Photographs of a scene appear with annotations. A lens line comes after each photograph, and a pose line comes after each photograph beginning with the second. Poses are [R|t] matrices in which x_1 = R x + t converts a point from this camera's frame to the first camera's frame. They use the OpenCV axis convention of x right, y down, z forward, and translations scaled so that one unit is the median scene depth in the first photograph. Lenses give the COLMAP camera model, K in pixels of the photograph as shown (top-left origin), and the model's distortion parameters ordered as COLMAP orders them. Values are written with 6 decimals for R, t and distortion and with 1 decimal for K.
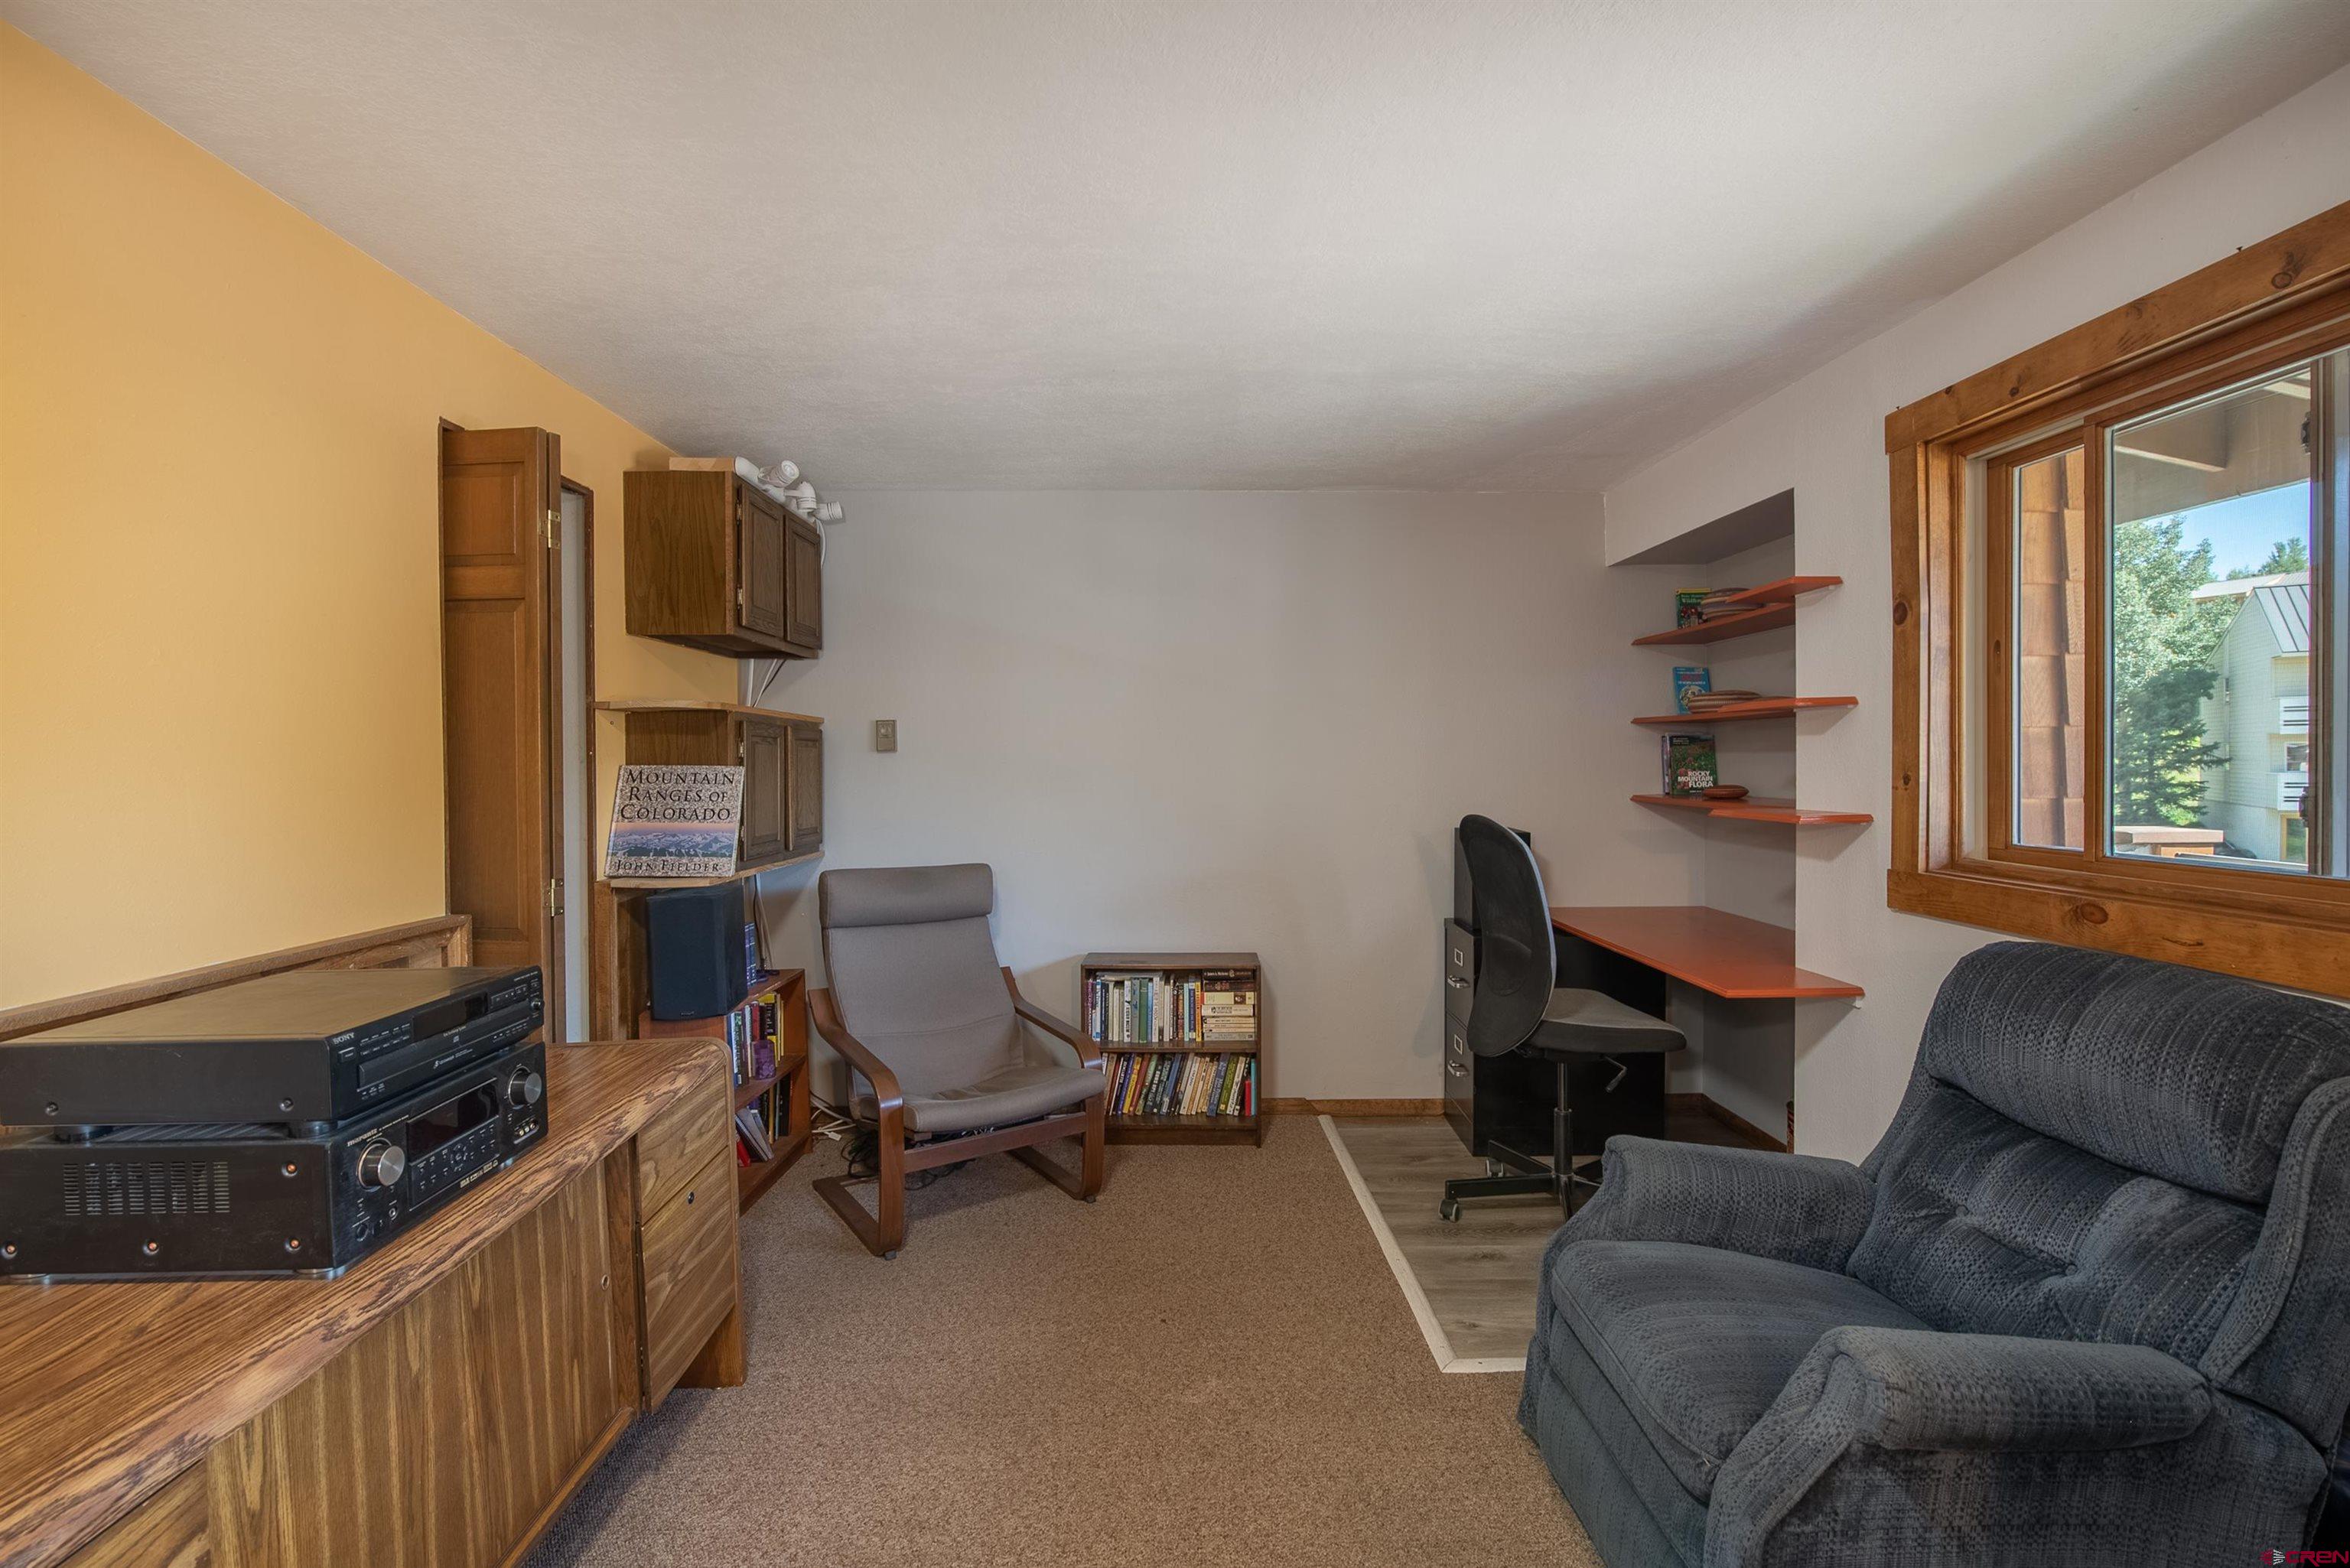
lens RADIAL K [[1046.3, 0, 1180.5], [0, 1046.3, 776.6], [0, 0, 1]] dist [0.000229, -0.006422]
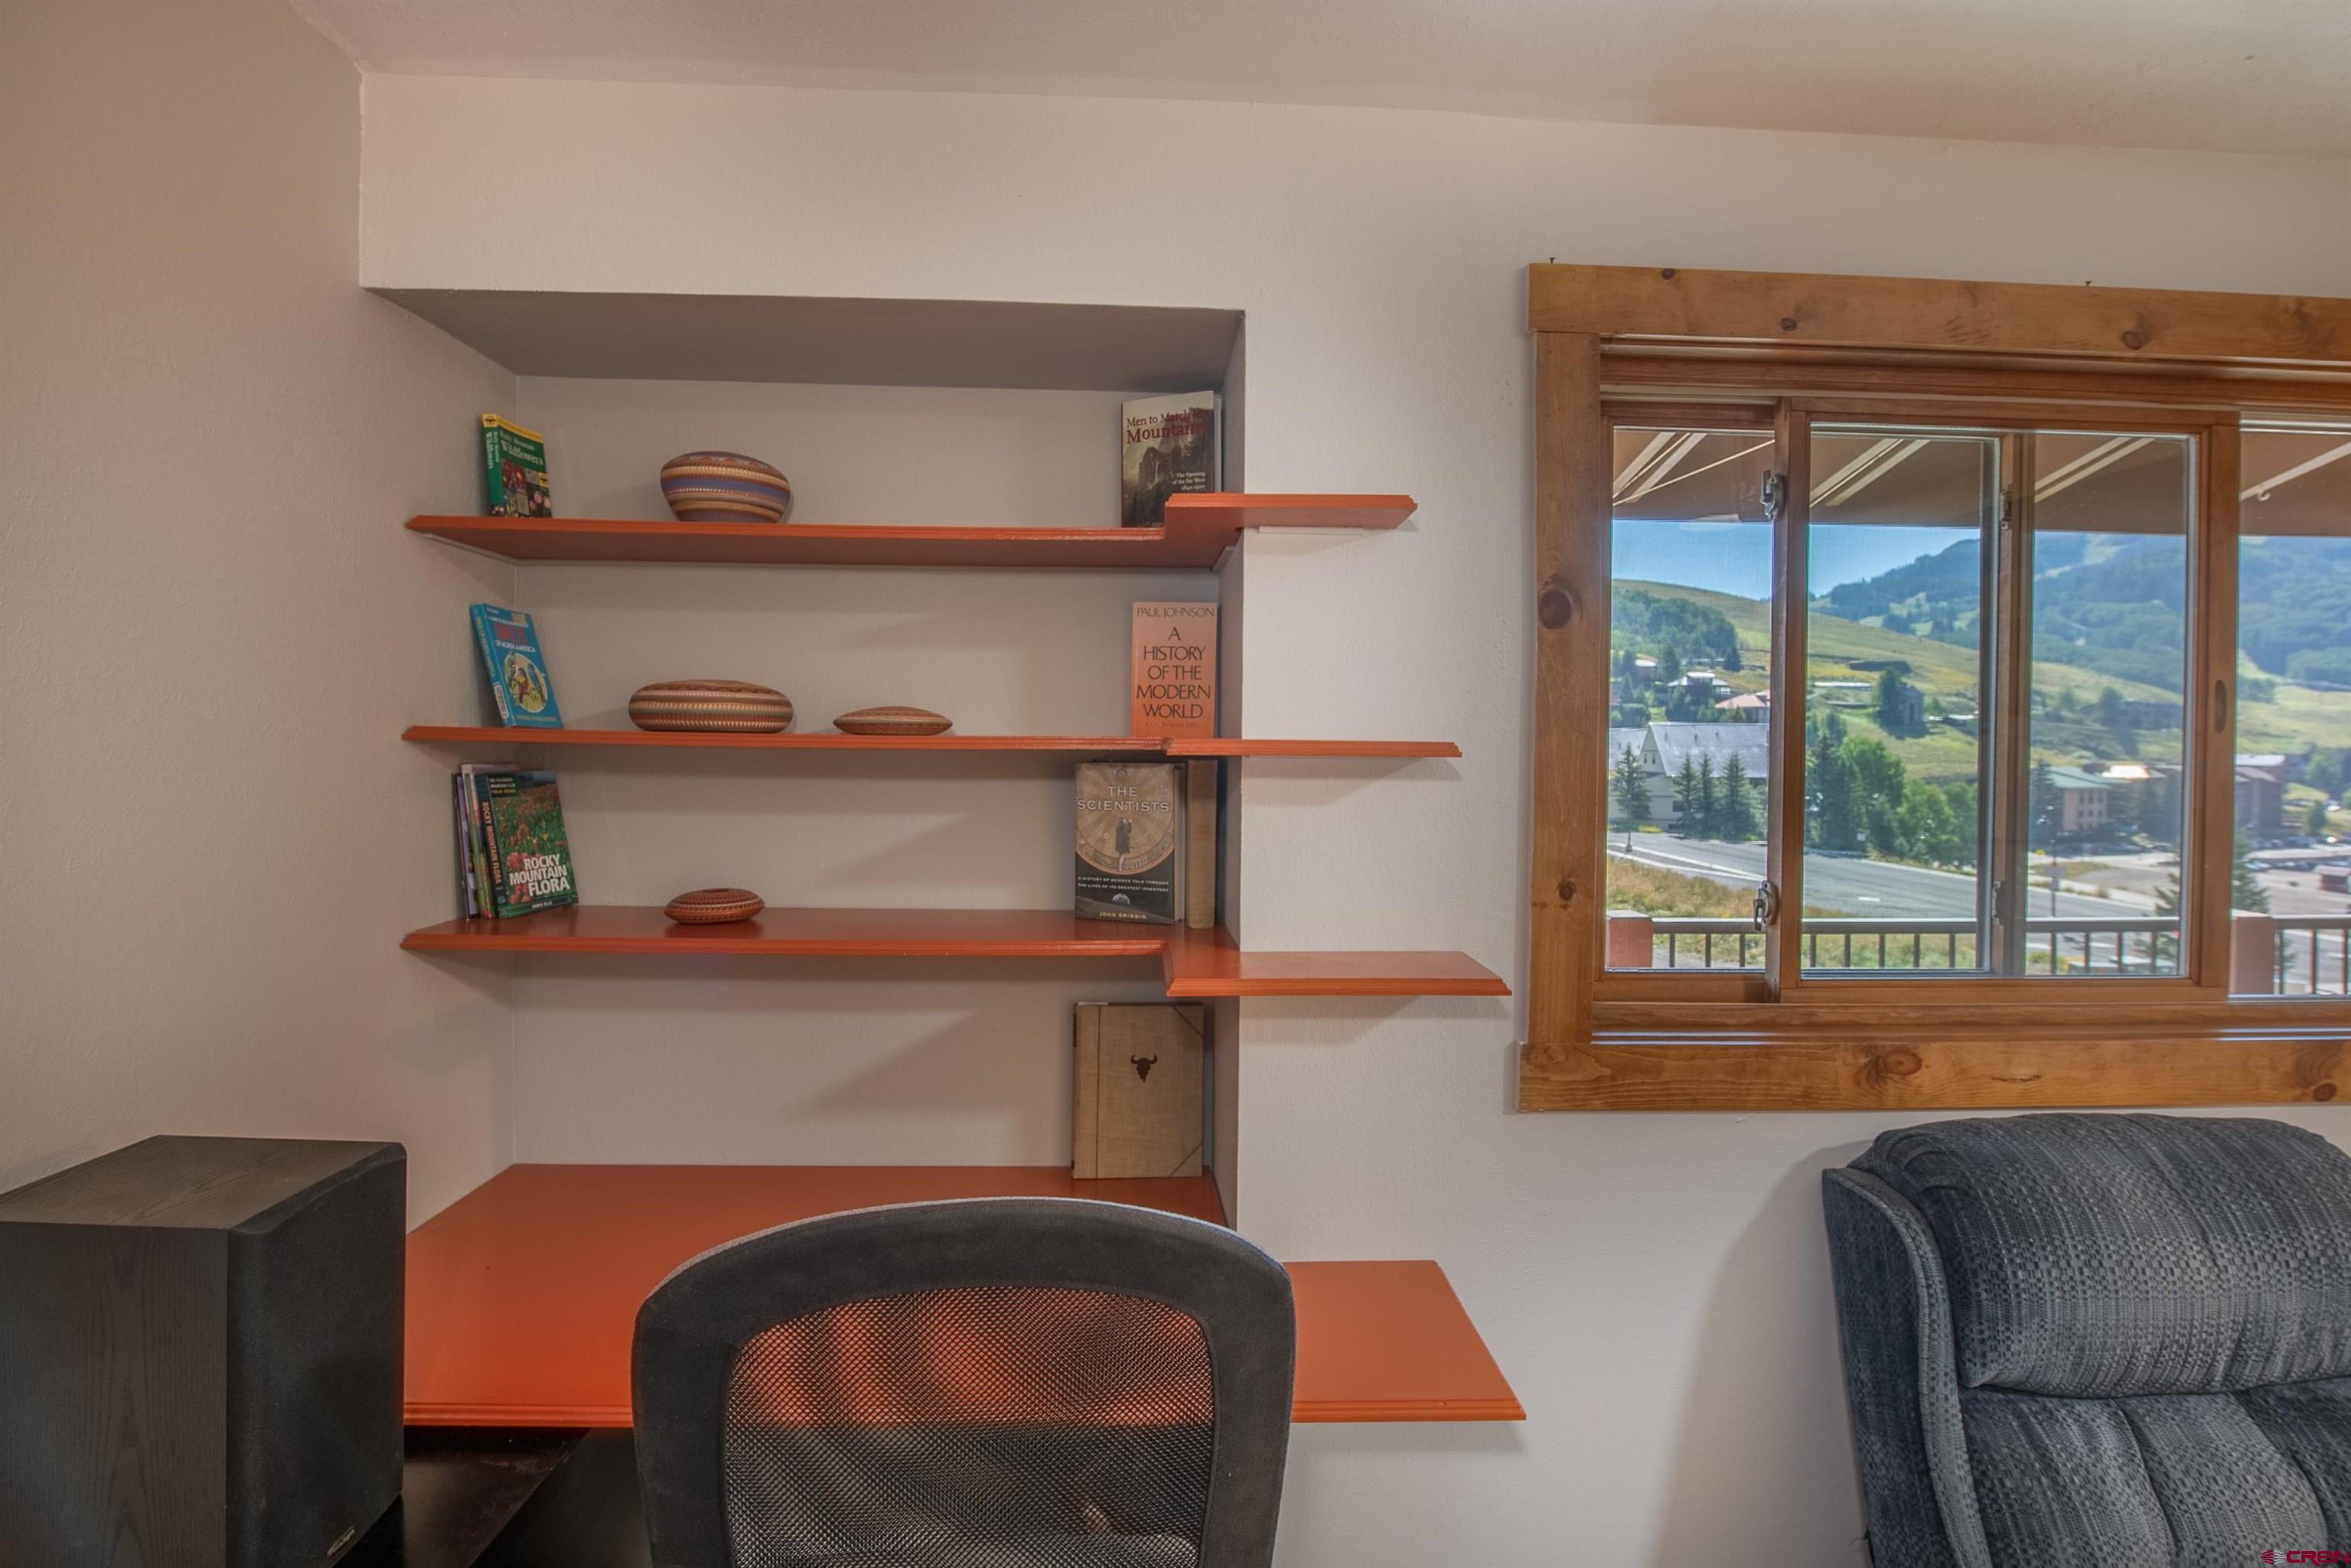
lens RADIAL K [[1131.2, 0, 1182.7], [0, 1131.2, 766.5], [0, 0, 1]] dist [-0.016023, -0.000424]
pose [[-0.012850, -0.005175, 0.999904, 0.043237], [0.003162, 0.999981, 0.005216, -0.057438], [-0.999912, 0.003229, -0.012833, 0.980536]]
